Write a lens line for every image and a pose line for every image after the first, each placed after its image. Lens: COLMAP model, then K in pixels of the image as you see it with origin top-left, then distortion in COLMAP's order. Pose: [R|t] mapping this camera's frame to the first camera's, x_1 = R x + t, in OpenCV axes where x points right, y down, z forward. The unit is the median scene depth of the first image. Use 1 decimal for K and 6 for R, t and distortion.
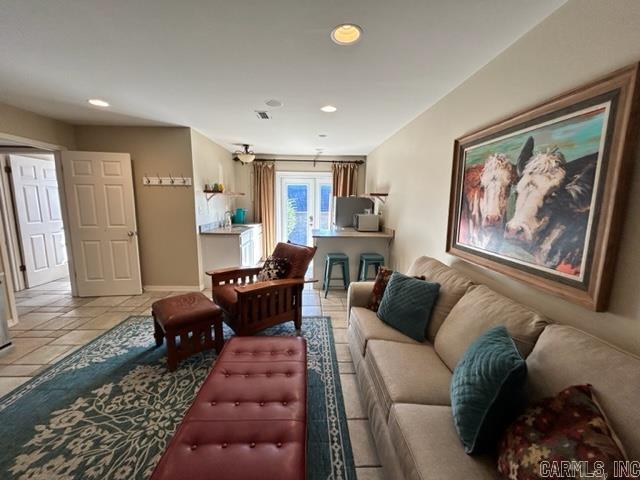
lens RADIAL K [[254.9, 0, 319.6], [0, 254.9, 238.3], [0, 0, 1]] dist [0.000686, -0.000614]
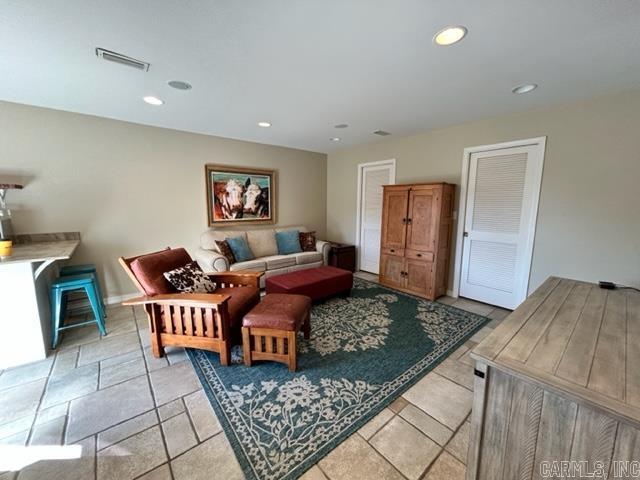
lens RADIAL K [[254.9, 0, 319.7], [0, 254.9, 239.4], [0, 0, 1]] dist [0.000686, -0.000614]
pose [[-0.603345, -0.131445, 0.786573, -1.855155], [0.104366, 0.964825, 0.241288, -0.281595], [-0.790622, 0.227671, -0.568404, 1.891350]]
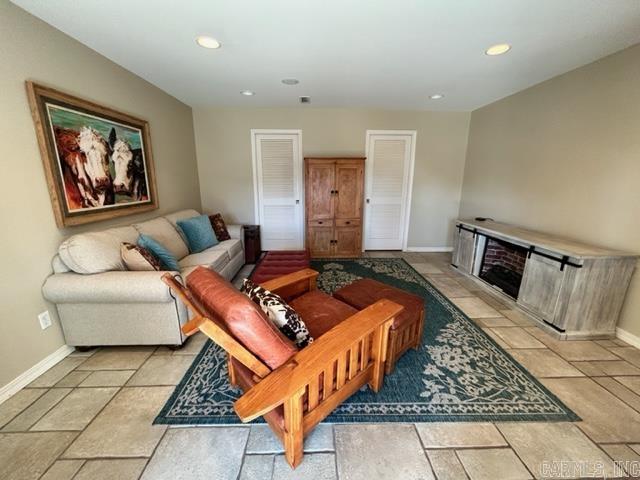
lens RADIAL K [[254.9, 0, 318.3], [0, 254.9, 239.3], [0, 0, 1]] dist [0.000686, -0.000614]
pose [[-0.999773, -0.019479, 0.008628, -0.454106], [-0.014850, 0.927572, 0.373349, -0.306147], [-0.015276, 0.373136, -0.927651, 2.360240]]
